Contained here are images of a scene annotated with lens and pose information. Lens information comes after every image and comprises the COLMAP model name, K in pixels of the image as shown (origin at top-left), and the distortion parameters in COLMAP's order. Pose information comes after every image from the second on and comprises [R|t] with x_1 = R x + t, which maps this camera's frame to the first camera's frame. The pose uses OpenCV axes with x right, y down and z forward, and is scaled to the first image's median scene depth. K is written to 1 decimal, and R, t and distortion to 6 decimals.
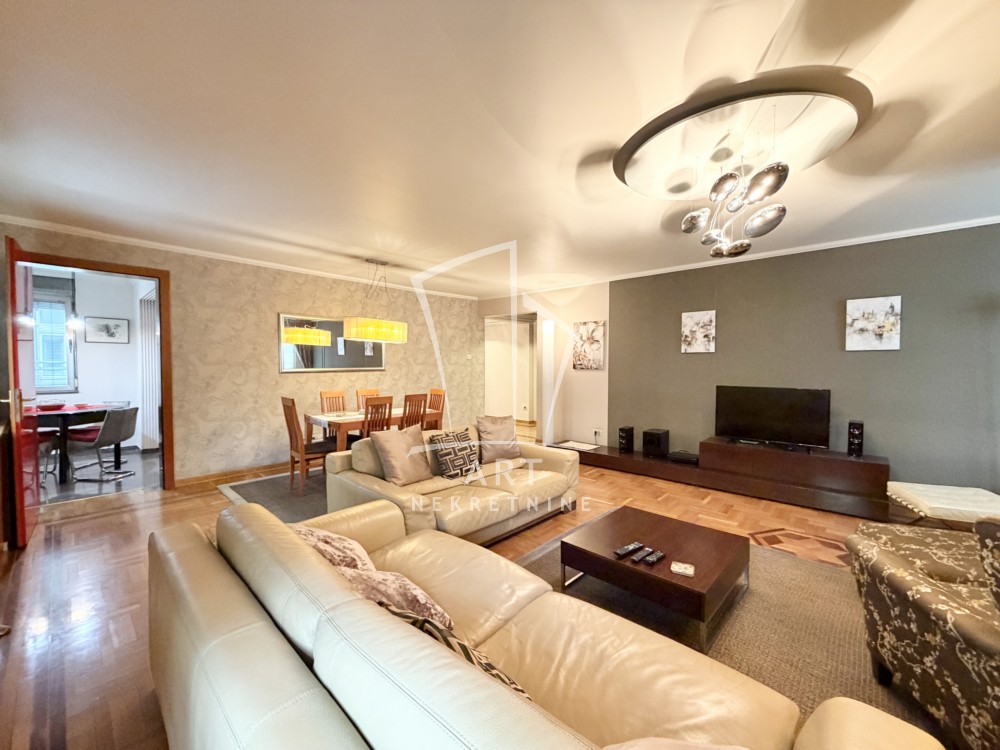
lens RADIAL K [[396.8, 0, 496.5], [0, 396.8, 377.0], [0, 0, 1]] dist [-0.001861, -0.000372]
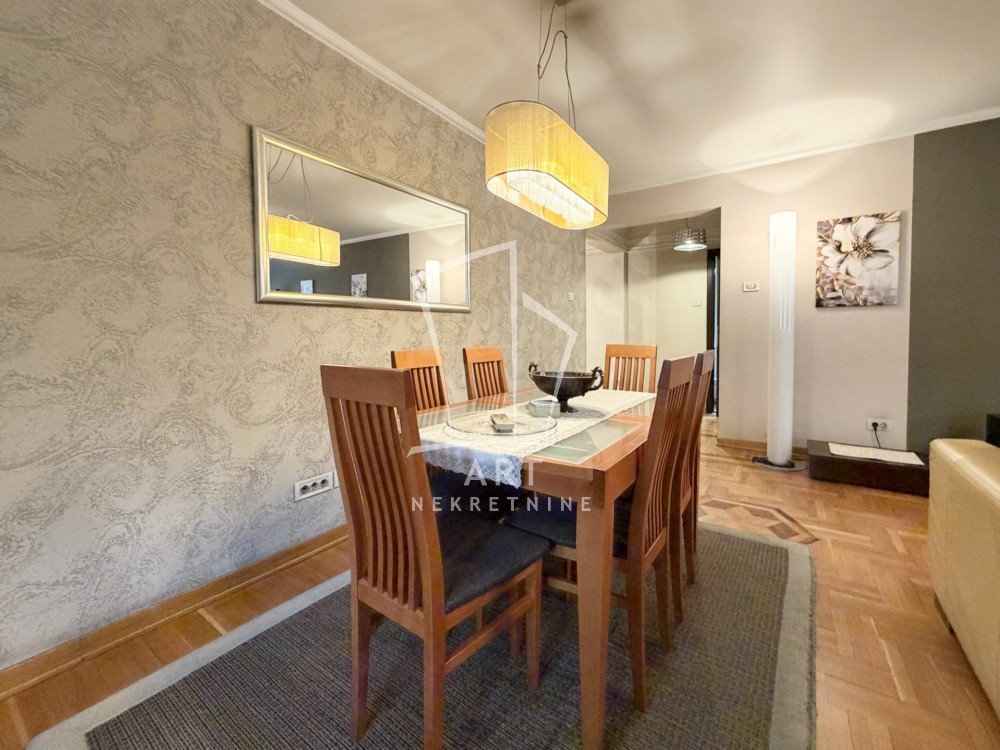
lens RADIAL K [[420.9, 0, 496.9], [0, 420.9, 348.9], [0, 0, 1]] dist [-0.001388, -0.000372]
pose [[0.990635, -0.017747, 0.135381, -0.398909], [0.017707, 0.999842, 0.001499, 0.034767], [-0.135386, 0.000912, 0.990793, 0.622826]]
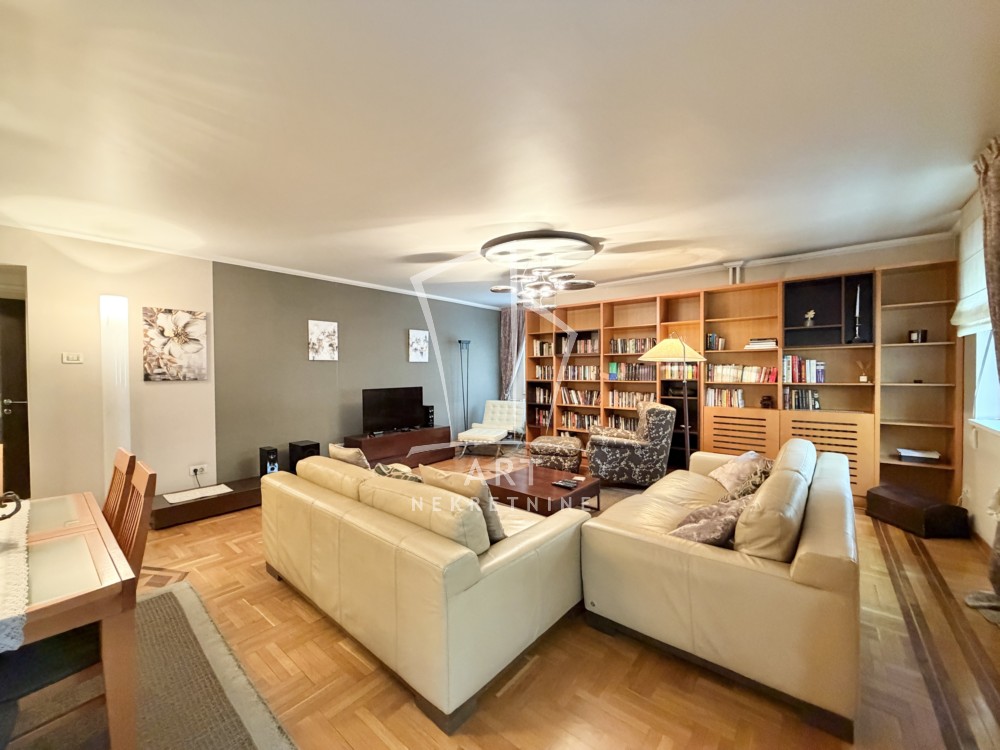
lens RADIAL K [[396.8, 0, 496.5], [0, 396.8, 377.0], [0, 0, 1]] dist [-0.001861, -0.000372]
pose [[-0.045892, -0.021013, 0.998725, -0.569908], [0.040993, 0.998897, 0.022900, -0.023243], [-0.998105, 0.041992, -0.044980, 0.605015]]
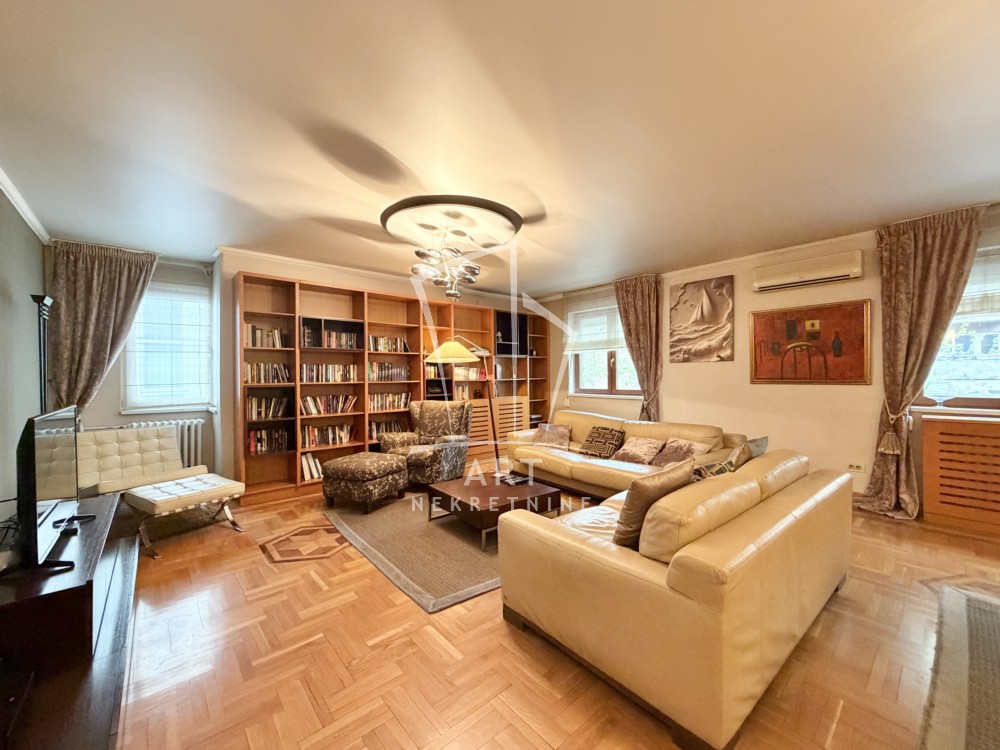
lens RADIAL K [[396.8, 0, 496.5], [0, 396.8, 377.0], [0, 0, 1]] dist [-0.001861, -0.000372]
pose [[-0.993043, 0.005314, 0.117634, 0.109321], [0.009989, 0.999182, 0.039188, -0.021675], [-0.117329, 0.040090, -0.992284, 1.179882]]
